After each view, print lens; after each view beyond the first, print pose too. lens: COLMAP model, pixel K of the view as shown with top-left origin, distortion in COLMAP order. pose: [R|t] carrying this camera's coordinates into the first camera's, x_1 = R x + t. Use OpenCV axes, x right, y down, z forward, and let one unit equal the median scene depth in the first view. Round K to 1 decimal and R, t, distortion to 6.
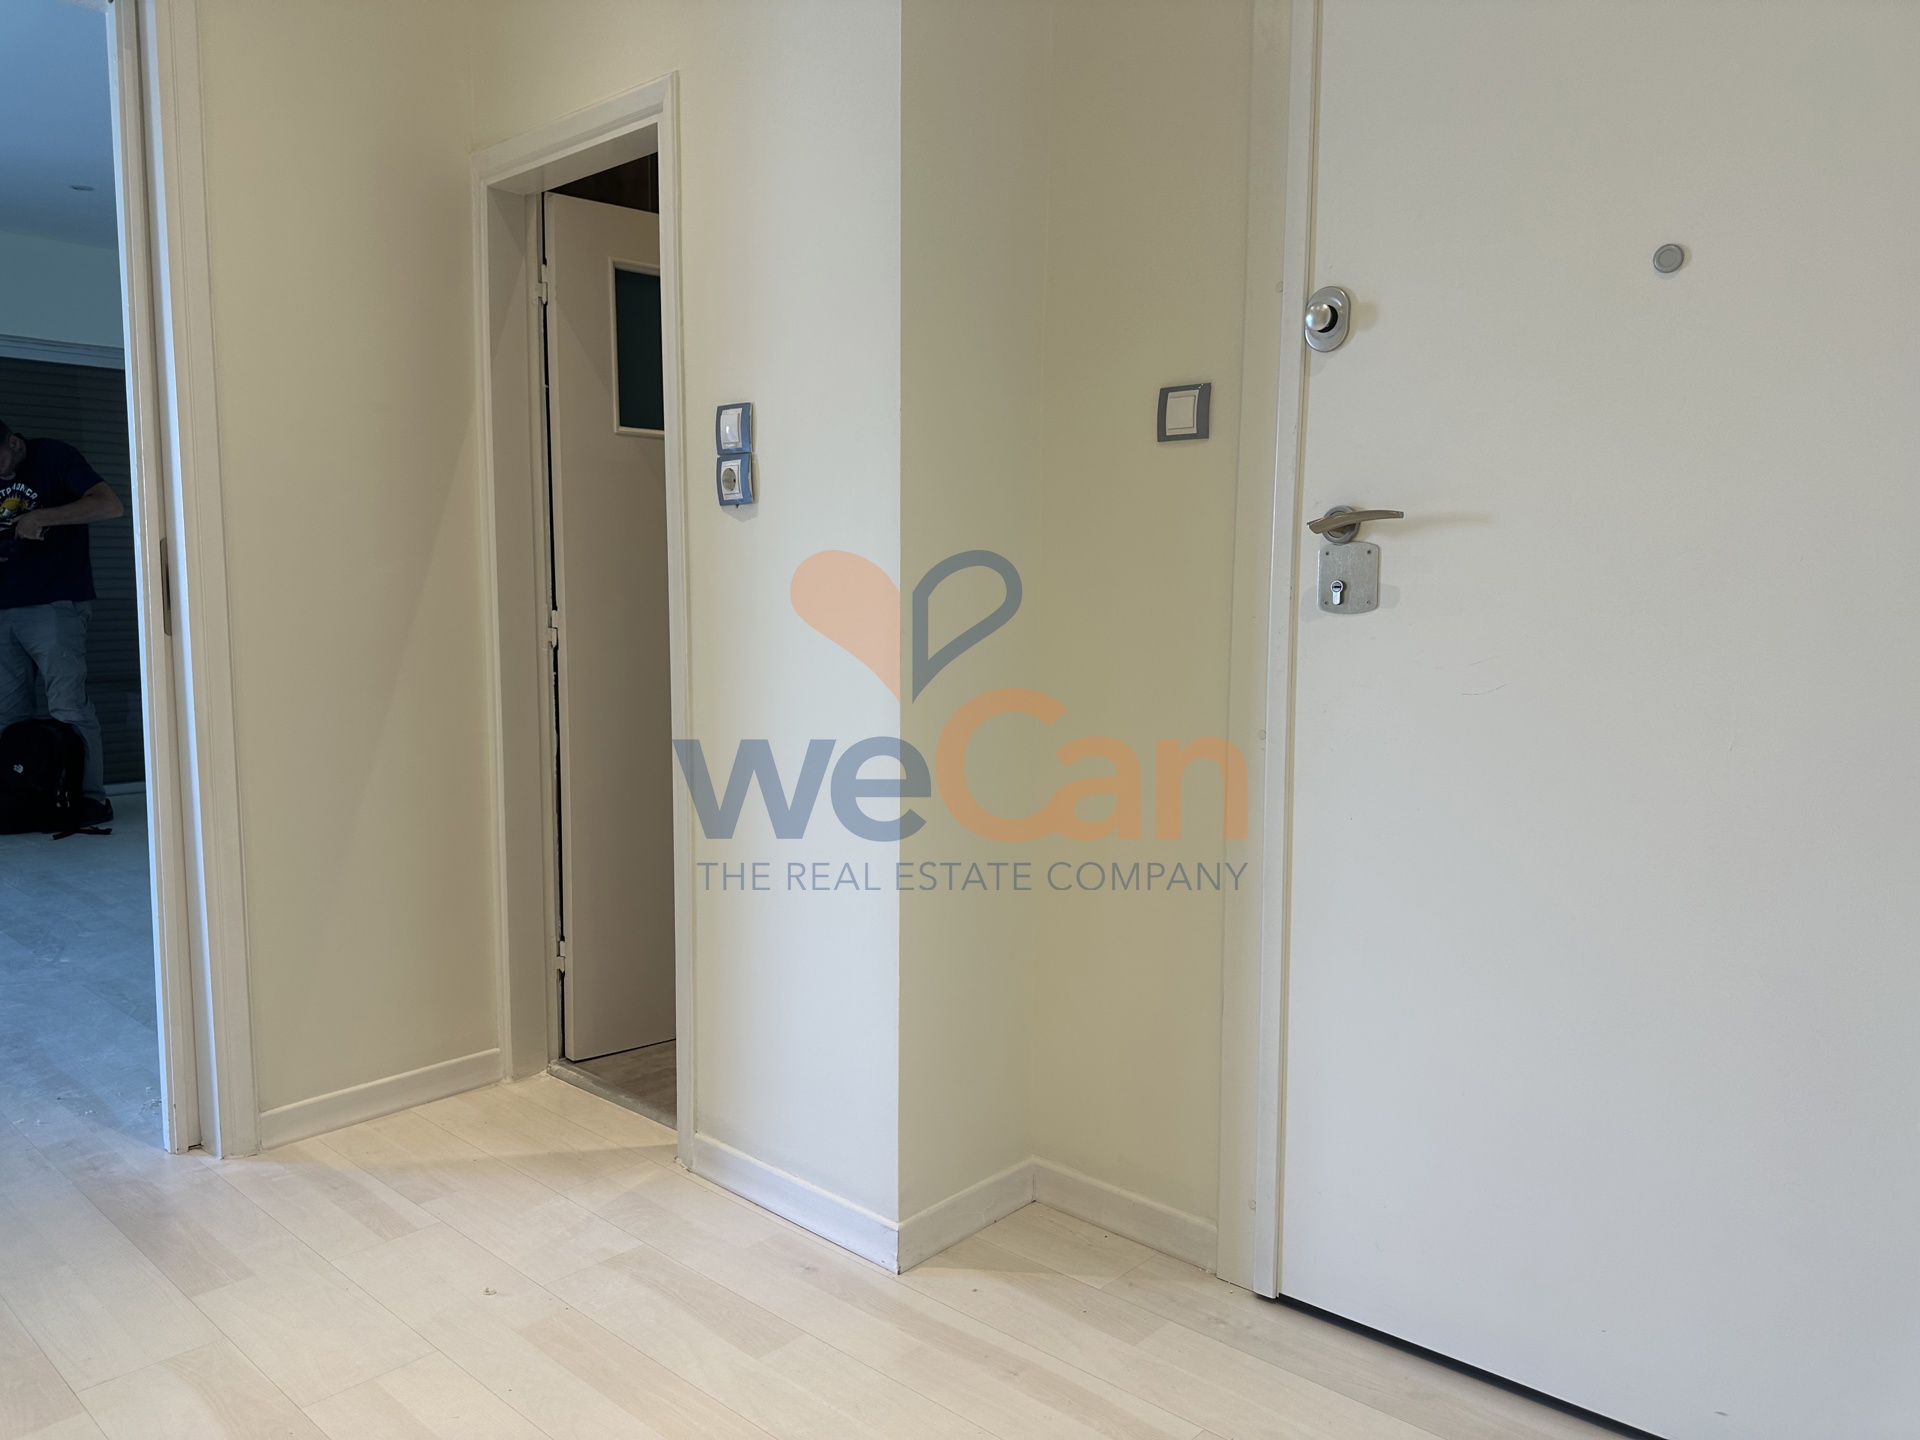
lens RADIAL K [[1378.9, 0, 960.1], [0, 1378.9, 729.2], [0, 0, 1]] dist [0.113509, -0.161896]
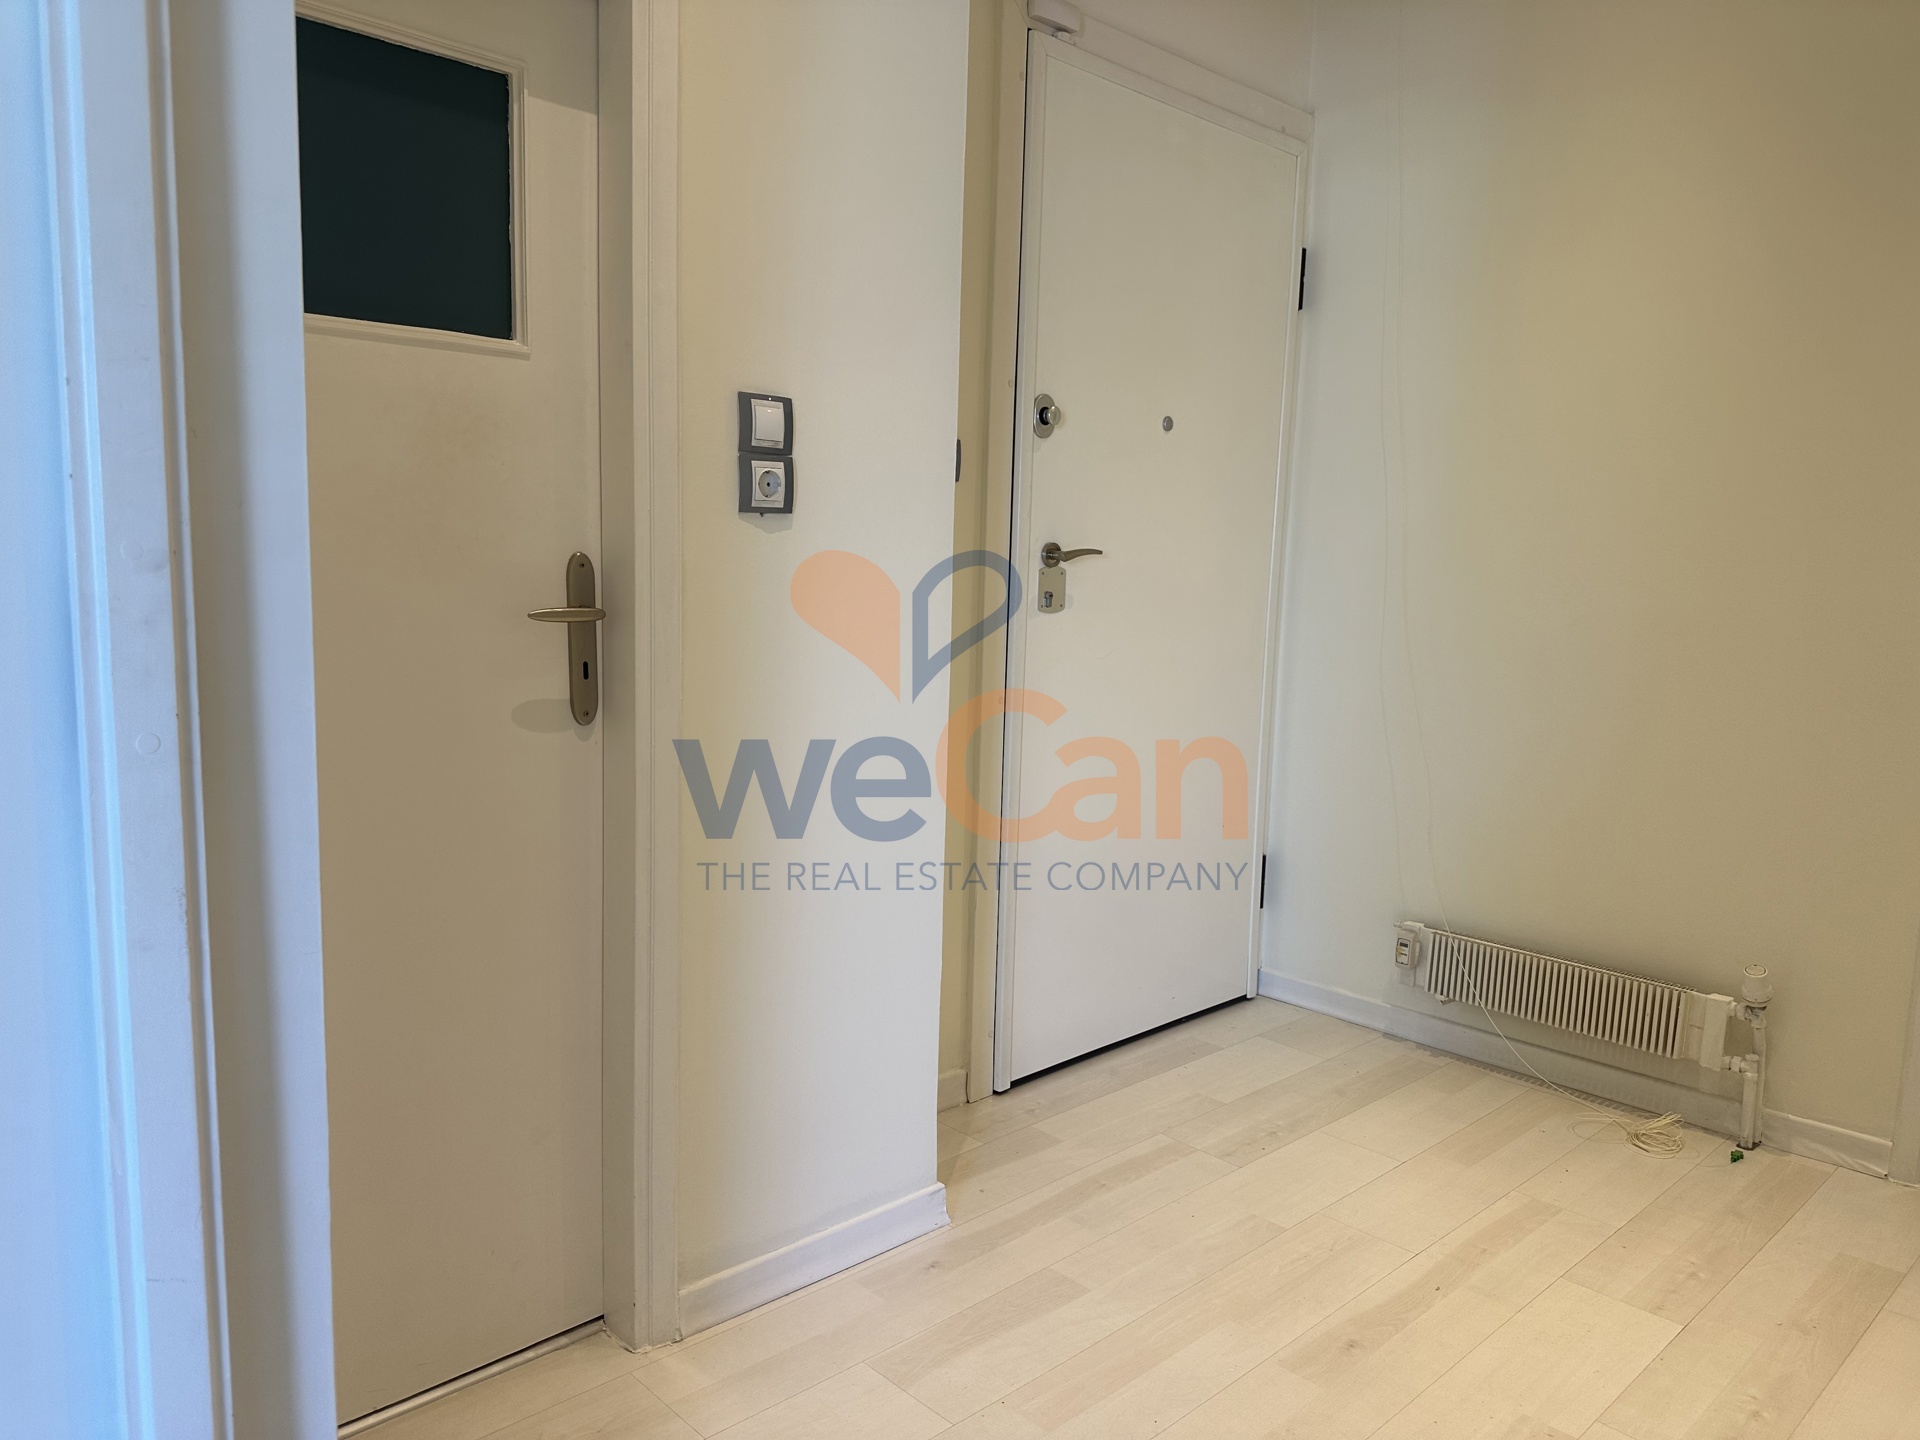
lens RADIAL K [[1347.5, 0, 951.2], [0, 1347.5, 720.0], [0, 0, 1]] dist [0.165177, -0.364346]
pose [[0.060757, -0.130574, 0.989575, -1.193989], [0.070085, 0.989518, 0.126264, -0.160120], [-0.995689, 0.061683, 0.069271, 1.003313]]
